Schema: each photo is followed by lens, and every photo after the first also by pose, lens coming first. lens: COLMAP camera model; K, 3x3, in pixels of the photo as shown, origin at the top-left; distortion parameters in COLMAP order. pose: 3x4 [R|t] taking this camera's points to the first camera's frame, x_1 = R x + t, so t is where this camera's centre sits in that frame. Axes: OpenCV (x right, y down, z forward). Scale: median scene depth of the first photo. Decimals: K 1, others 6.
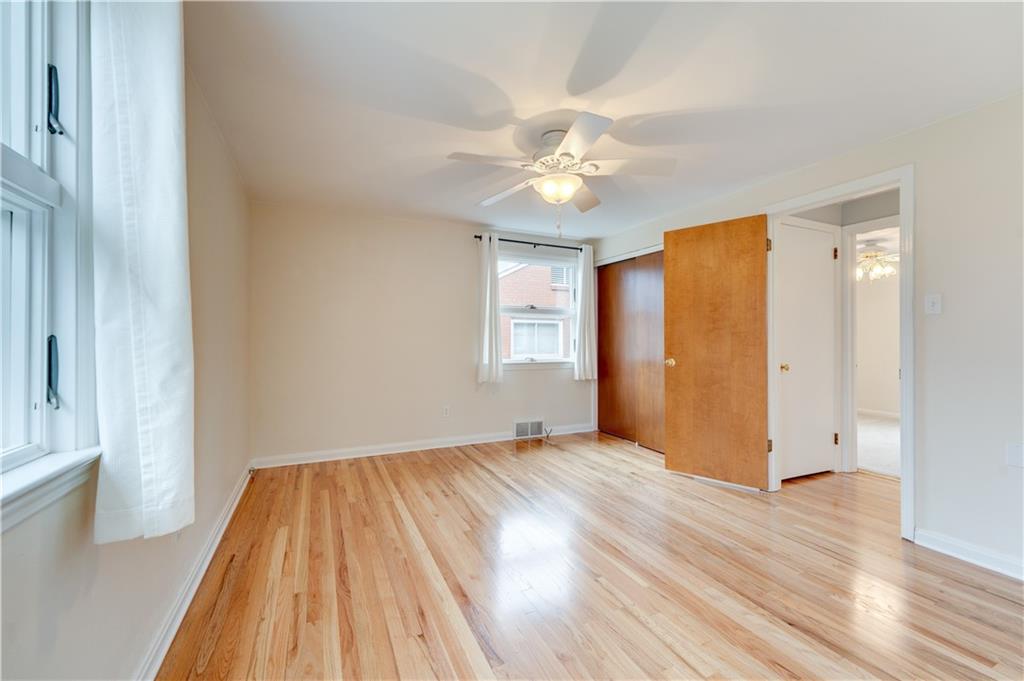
lens RADIAL K [[407.4, 0, 514.4], [0, 407.4, 338.7], [0, 0, 1]] dist [0.018547, 0.000046]
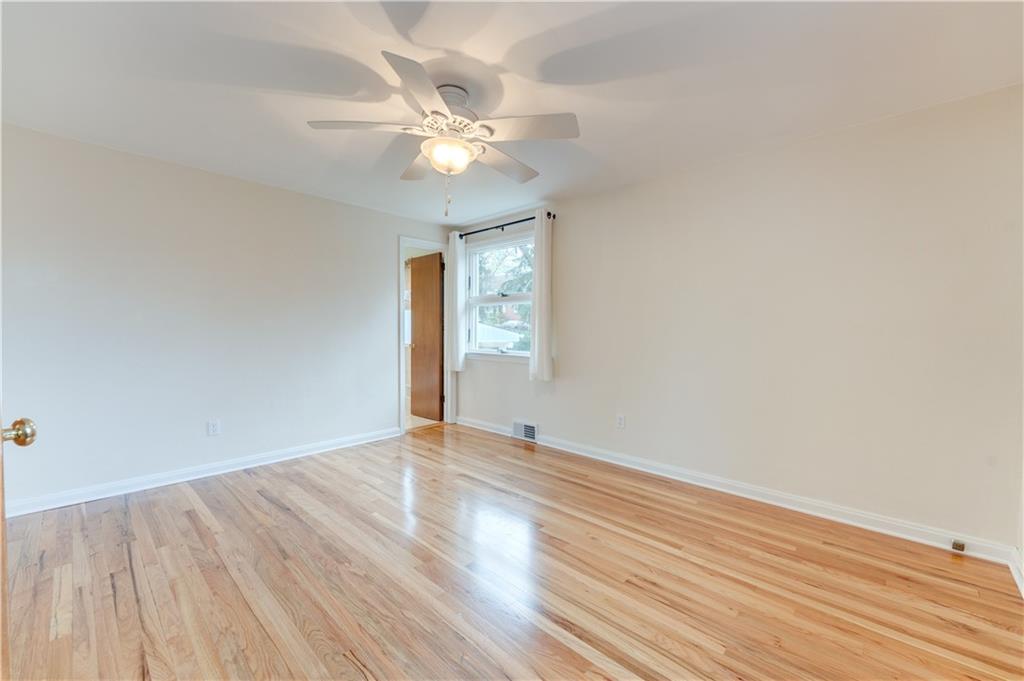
lens RADIAL K [[407.4, 0, 514.4], [0, 407.4, 338.7], [0, 0, 1]] dist [0.018547, 0.000046]
pose [[-0.923270, 0.007735, -0.384074, 0.362888], [-0.004783, 0.999488, 0.031627, -0.011987], [0.384122, 0.031038, -0.922760, 2.146041]]
